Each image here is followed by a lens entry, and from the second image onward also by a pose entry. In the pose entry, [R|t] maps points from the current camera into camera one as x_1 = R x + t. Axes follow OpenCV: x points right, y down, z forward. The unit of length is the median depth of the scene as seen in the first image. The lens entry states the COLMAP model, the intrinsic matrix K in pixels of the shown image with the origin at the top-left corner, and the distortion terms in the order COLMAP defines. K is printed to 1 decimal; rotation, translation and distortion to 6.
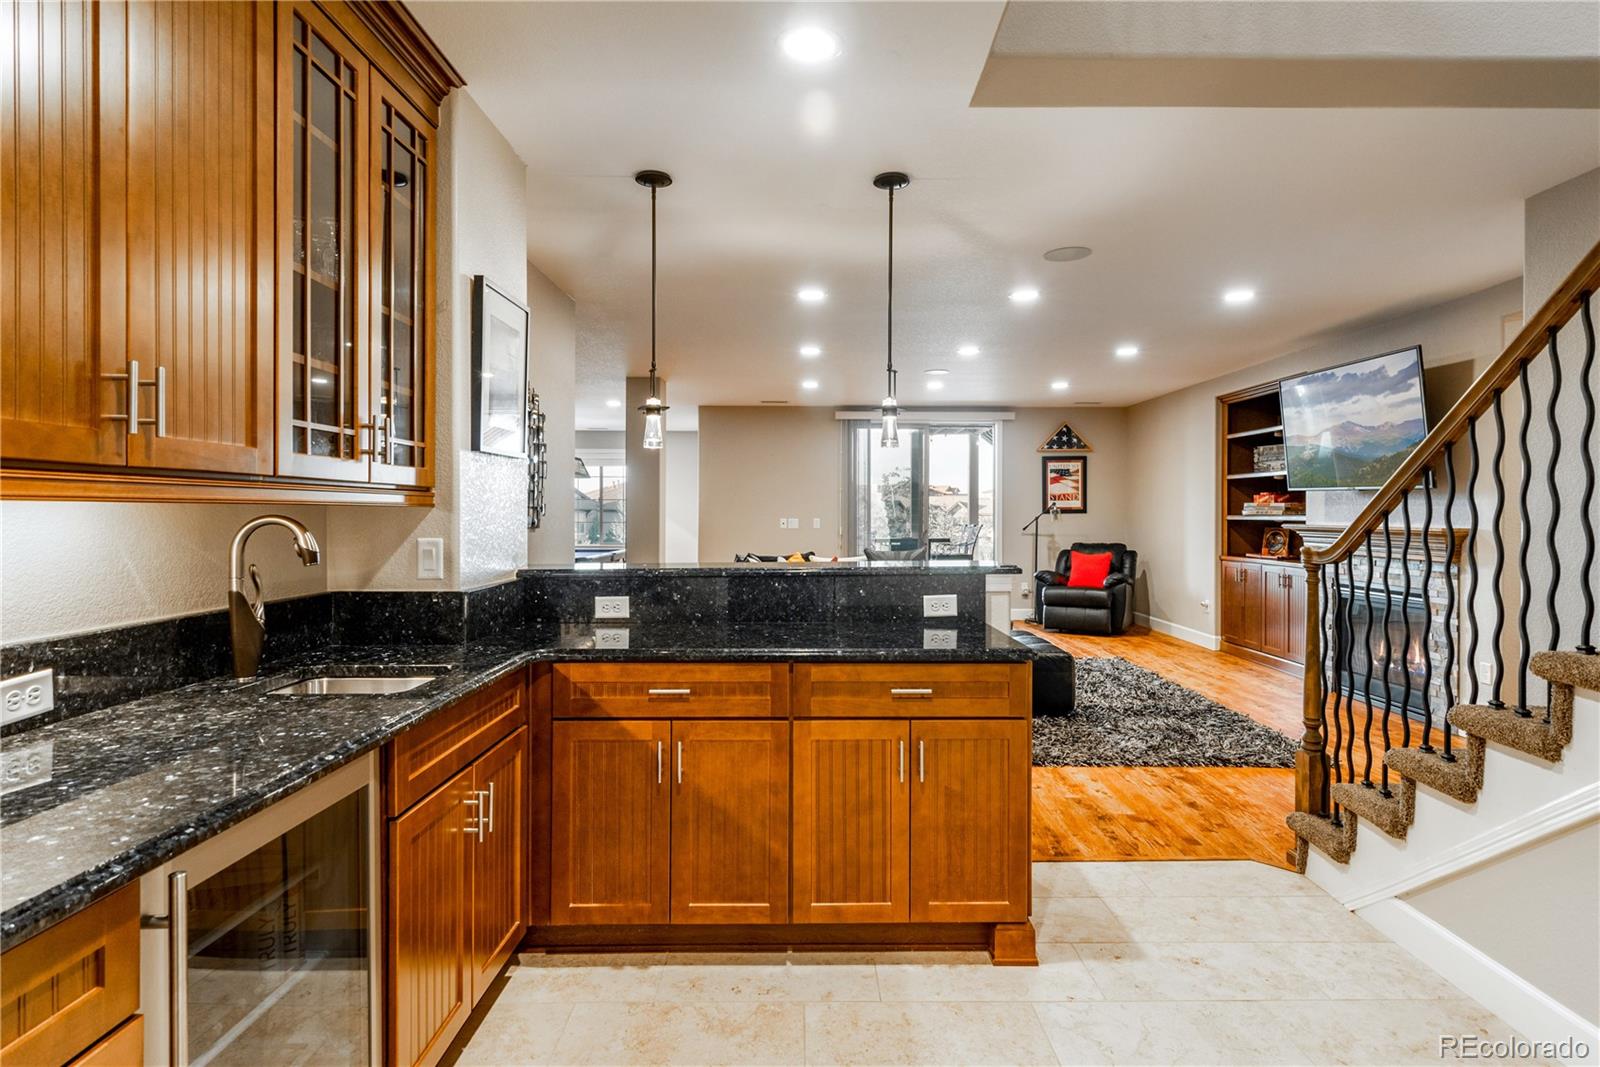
lens RADIAL K [[844.4, 0, 800.5], [0, 844.4, 511.3], [0, 0, 1]] dist [-0.000196, -0.000142]
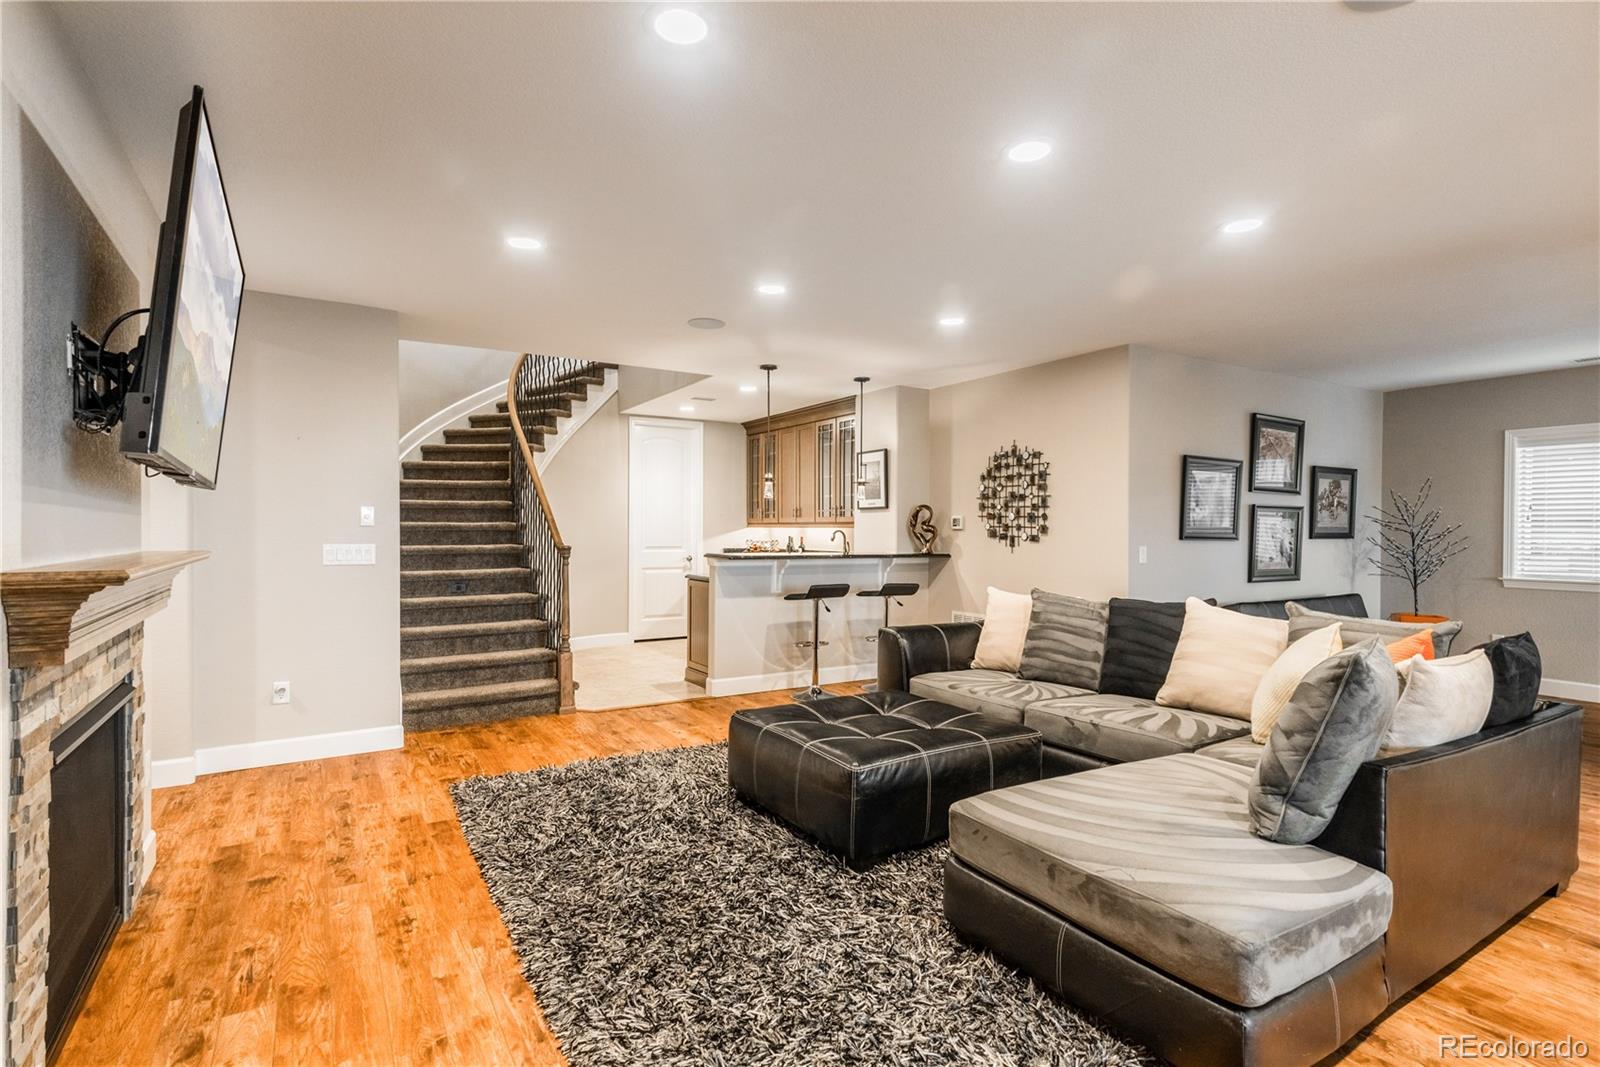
lens RADIAL K [[784.3, 0, 797.1], [0, 784.3, 532.9], [0, 0, 1]] dist [0.028259, -0.000266]
pose [[-0.847230, 0.002473, -0.531221, 0.880896], [-0.002306, 0.999963, 0.008333, 0.000032], [0.531222, 0.008285, -0.847192, 2.216449]]
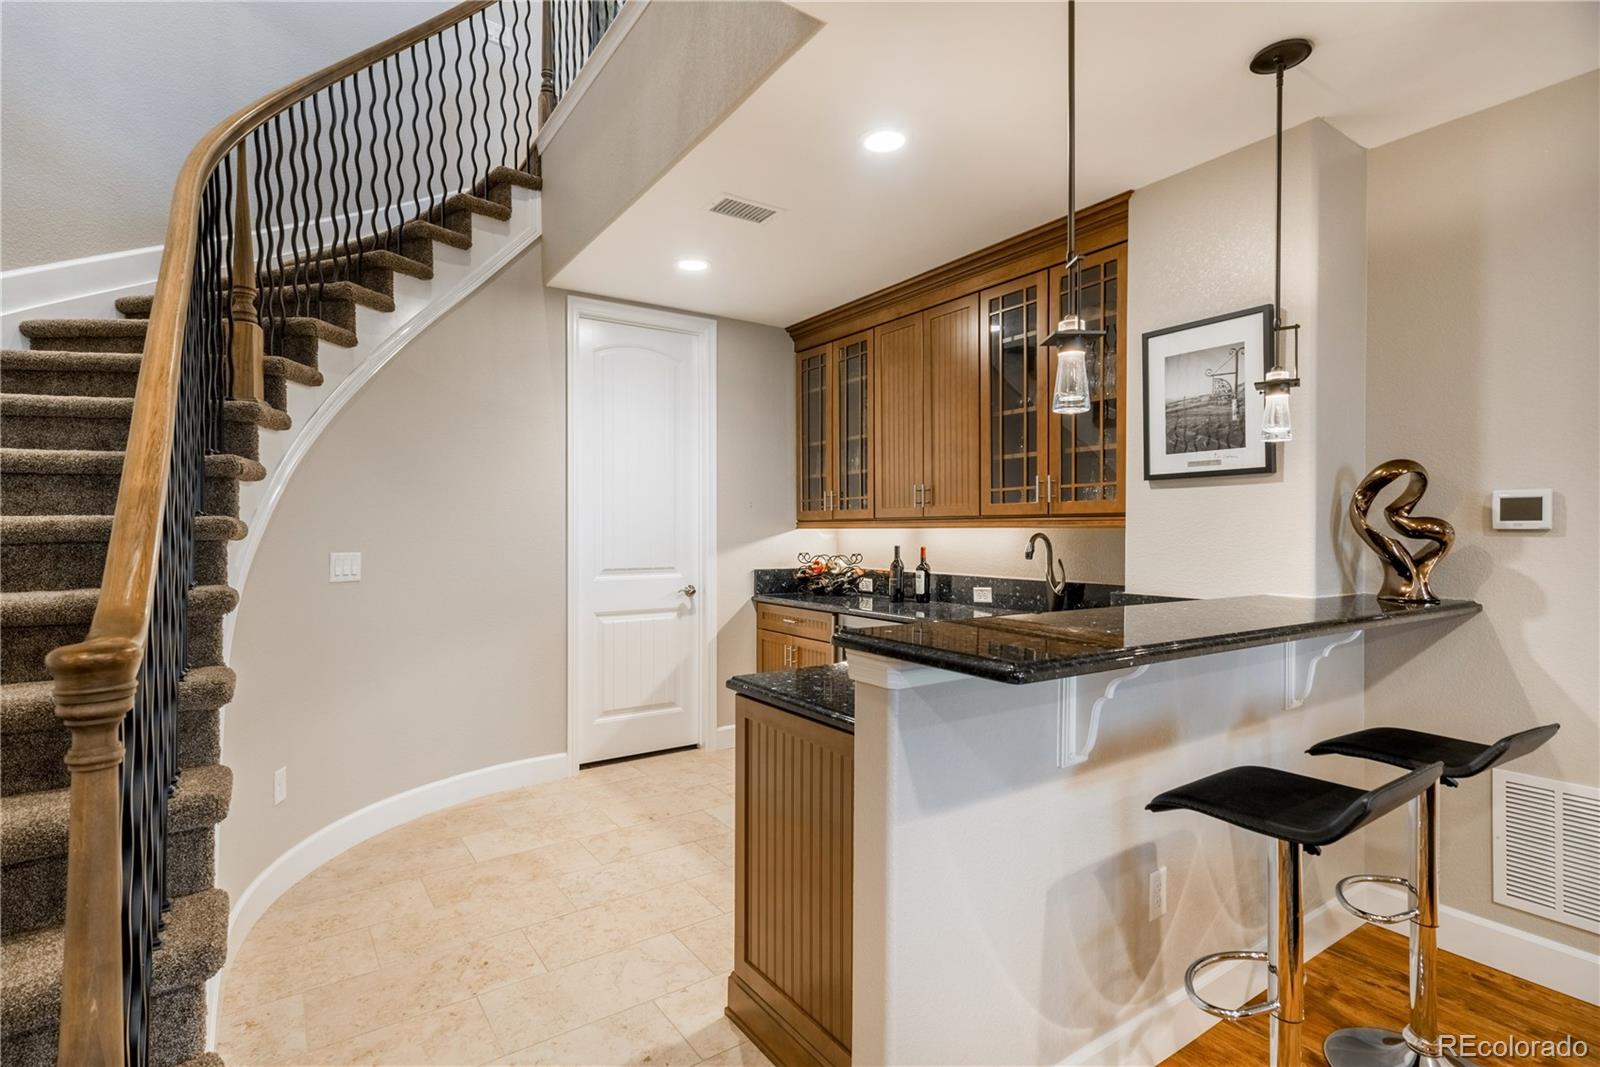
lens RADIAL K [[784.3, 0, 797.1], [0, 784.3, 532.9], [0, 0, 1]] dist [0.028259, -0.000266]
pose [[-0.823216, 0.001360, -0.567727, 0.517052], [0.000158, 0.999998, 0.002167, 0.006008], [0.567729, 0.001695, -0.823214, 1.298395]]
